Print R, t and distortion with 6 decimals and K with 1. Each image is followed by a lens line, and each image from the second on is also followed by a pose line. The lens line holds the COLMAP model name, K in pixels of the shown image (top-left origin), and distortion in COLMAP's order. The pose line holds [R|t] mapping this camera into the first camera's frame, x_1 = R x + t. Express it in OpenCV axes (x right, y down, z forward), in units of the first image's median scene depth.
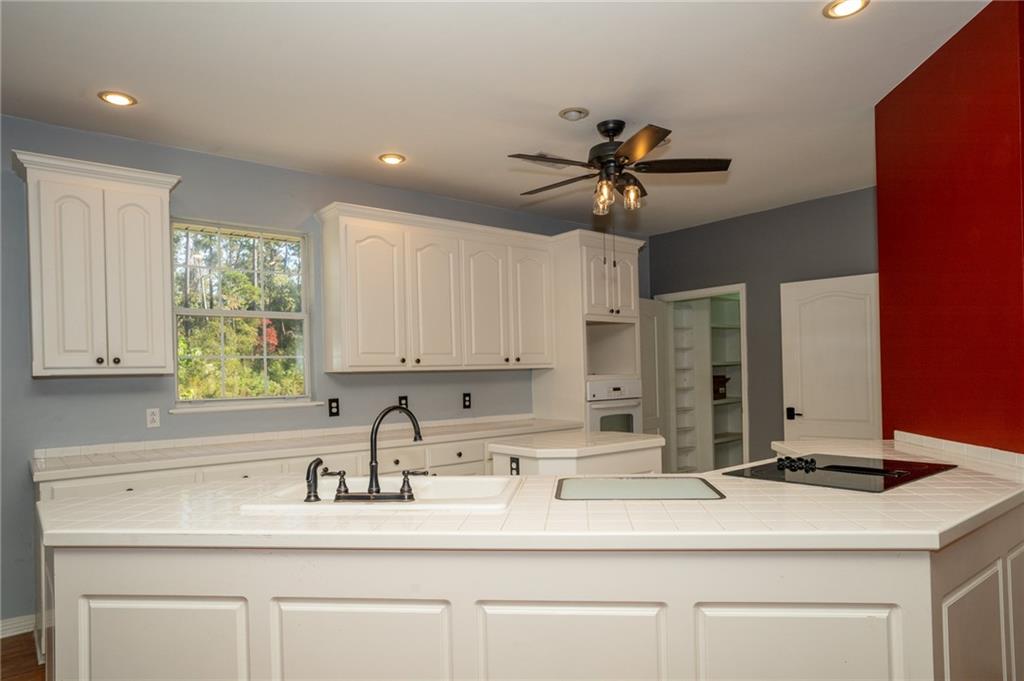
lens RADIAL K [[630.2, 0, 511.6], [0, 630.2, 372.3], [0, 0, 1]] dist [-0.012188, 0.002011]
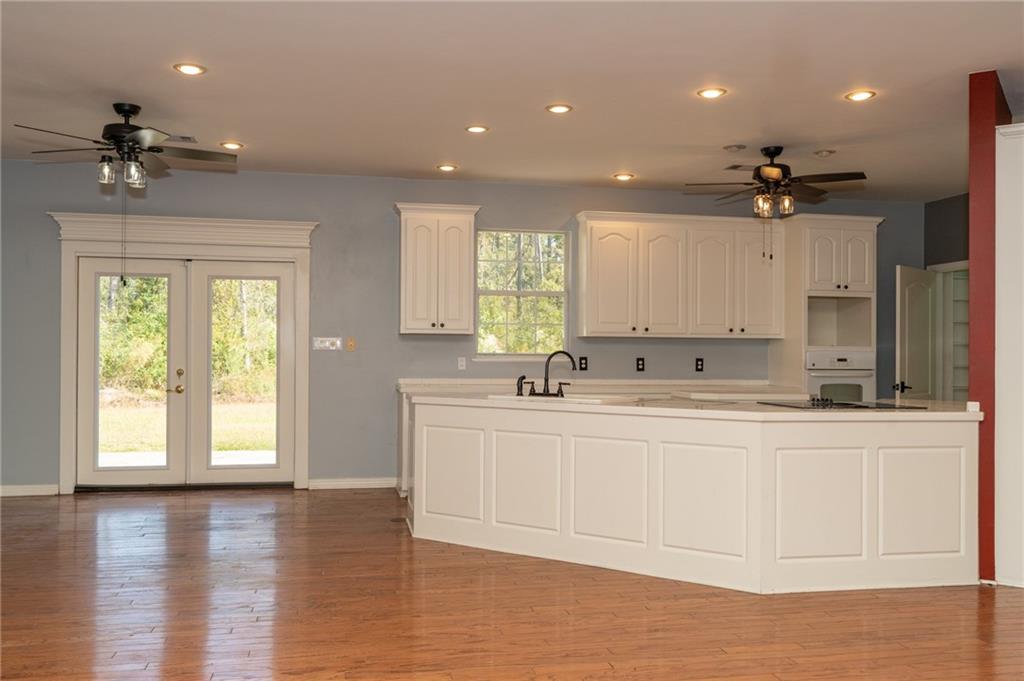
lens RADIAL K [[879.1, 0, 512.0], [0, 879.1, 340.5], [0, 0, 1]] dist [0.003479, 0.005440]
pose [[0.882106, 0.025512, -0.470359, 0.440534], [-0.028776, 0.999586, 0.000252, 0.011261], [0.470171, 0.013313, 0.882475, -0.676093]]
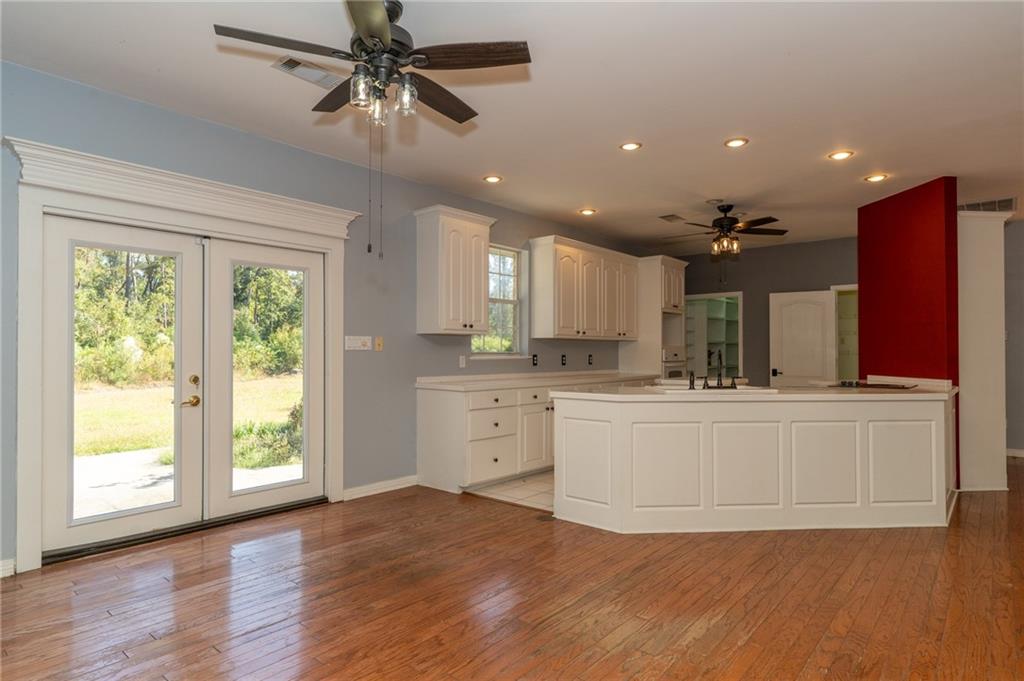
lens RADIAL K [[572.7, 0, 511.3], [0, 572.7, 344.8], [0, 0, 1]] dist [0.001472, -0.000730]
pose [[0.983828, 0.028039, 0.176908, -0.592674], [-0.025787, 0.999555, -0.015016, 0.039649], [-0.177250, 0.010211, 0.984113, -0.419061]]
